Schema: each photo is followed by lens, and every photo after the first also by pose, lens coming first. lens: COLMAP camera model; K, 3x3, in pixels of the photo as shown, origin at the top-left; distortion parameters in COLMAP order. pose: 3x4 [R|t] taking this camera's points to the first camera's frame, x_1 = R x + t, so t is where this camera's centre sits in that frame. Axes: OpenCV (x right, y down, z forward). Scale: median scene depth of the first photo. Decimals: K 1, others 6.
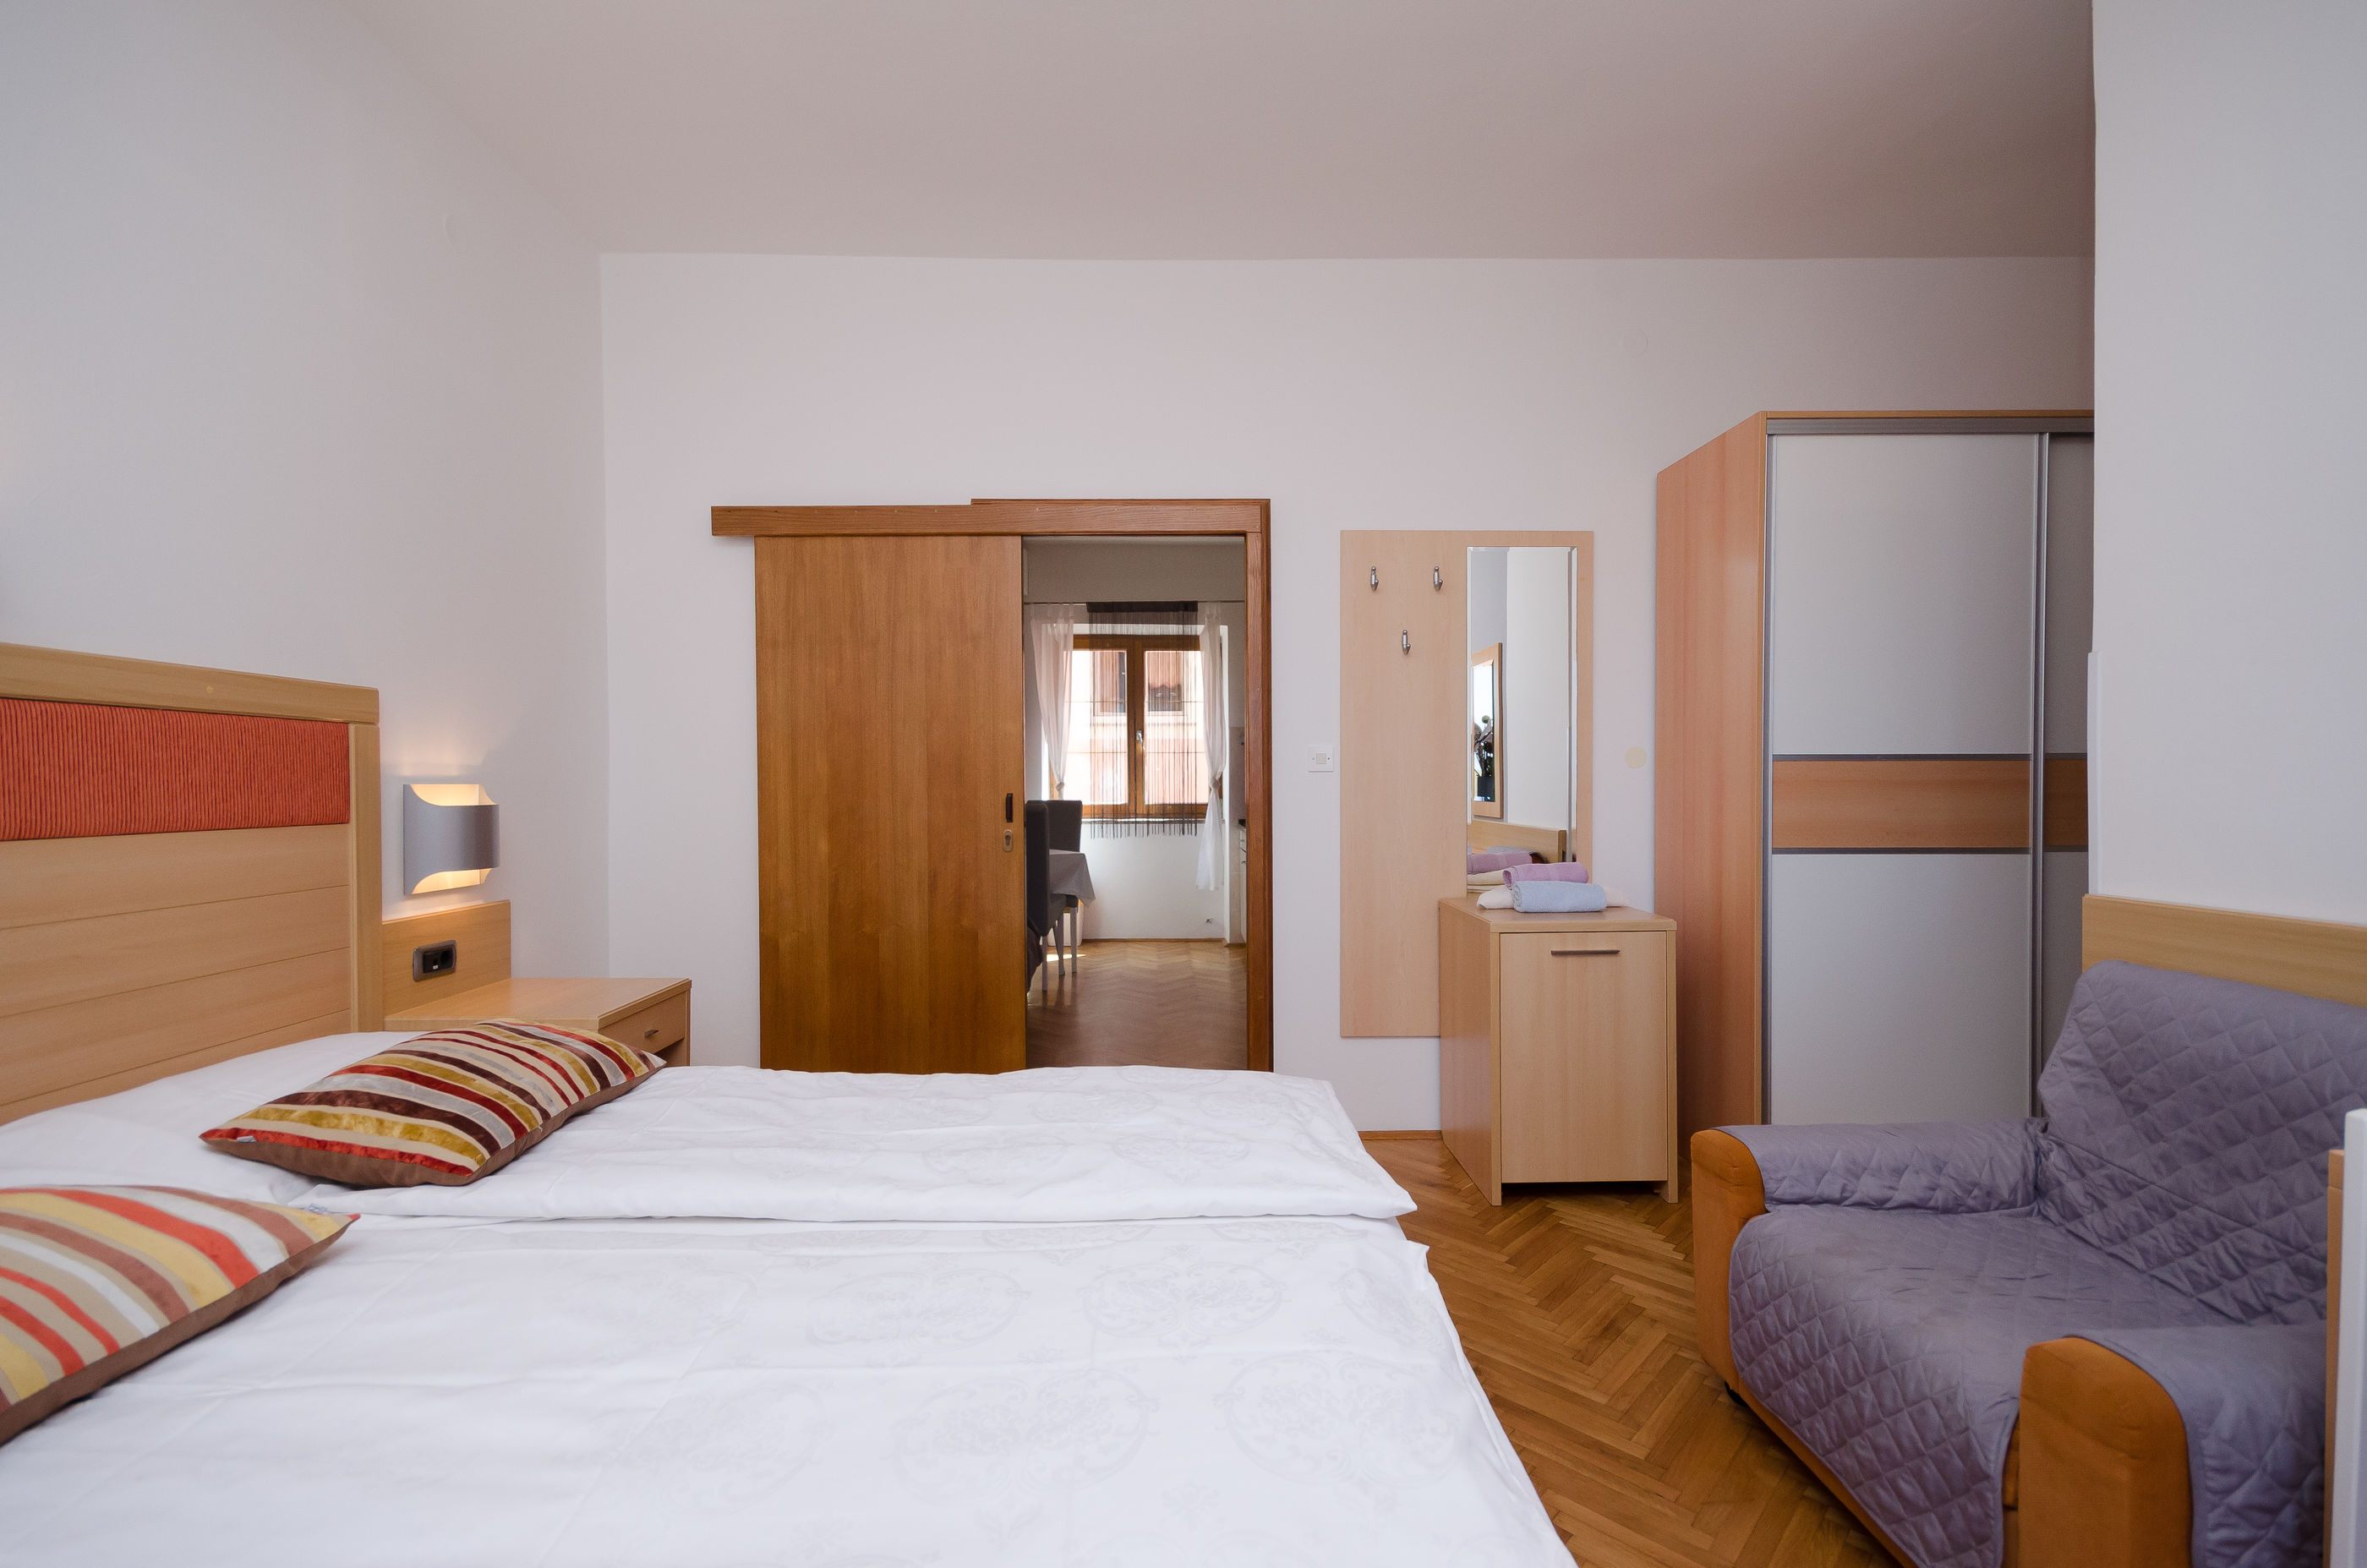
lens RADIAL K [[1073.0, 0, 1183.5], [0, 1073.0, 784.0], [0, 0, 1]] dist [0.029114, -0.014909]
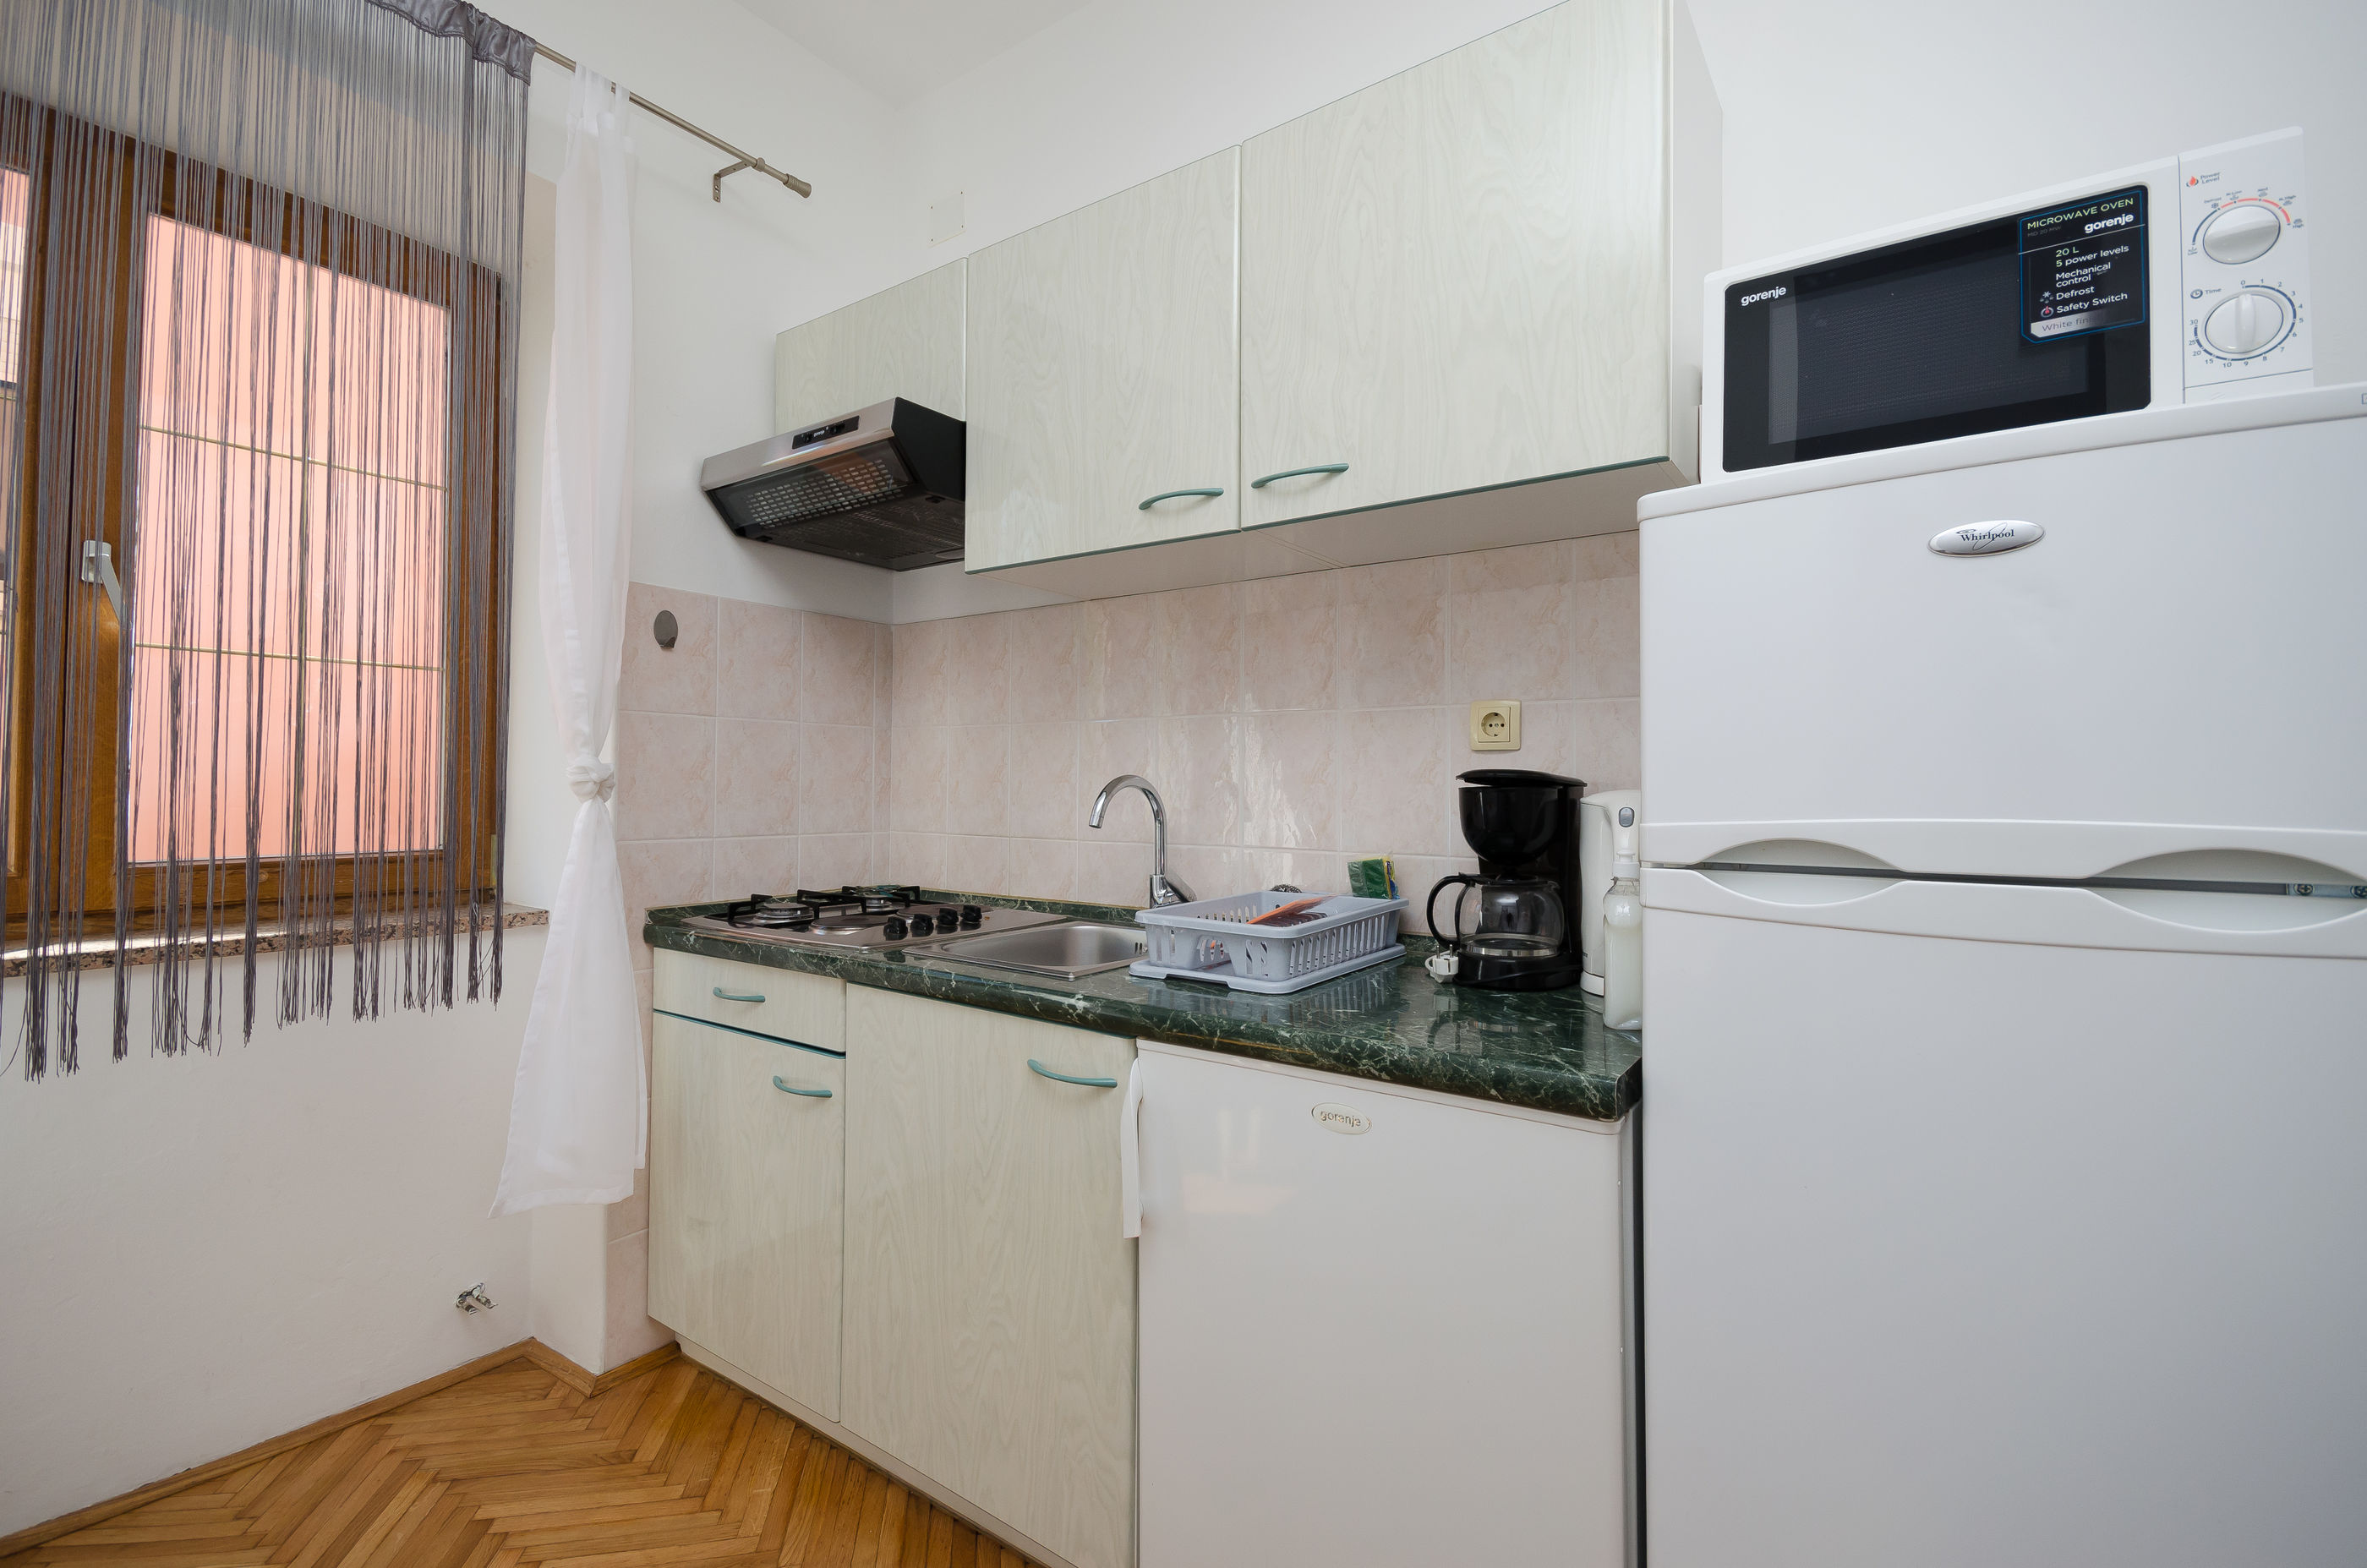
lens RADIAL K [[1082.6, 0, 1183.5], [0, 1082.6, 768.1], [0, 0, 1]] dist [0.019522, -0.013058]
pose [[0.624582, 0.022917, 0.780623, -0.076287], [0.000288, 0.999563, -0.029575, 0.004721], [-0.780959, 0.018696, 0.624303, 0.671964]]
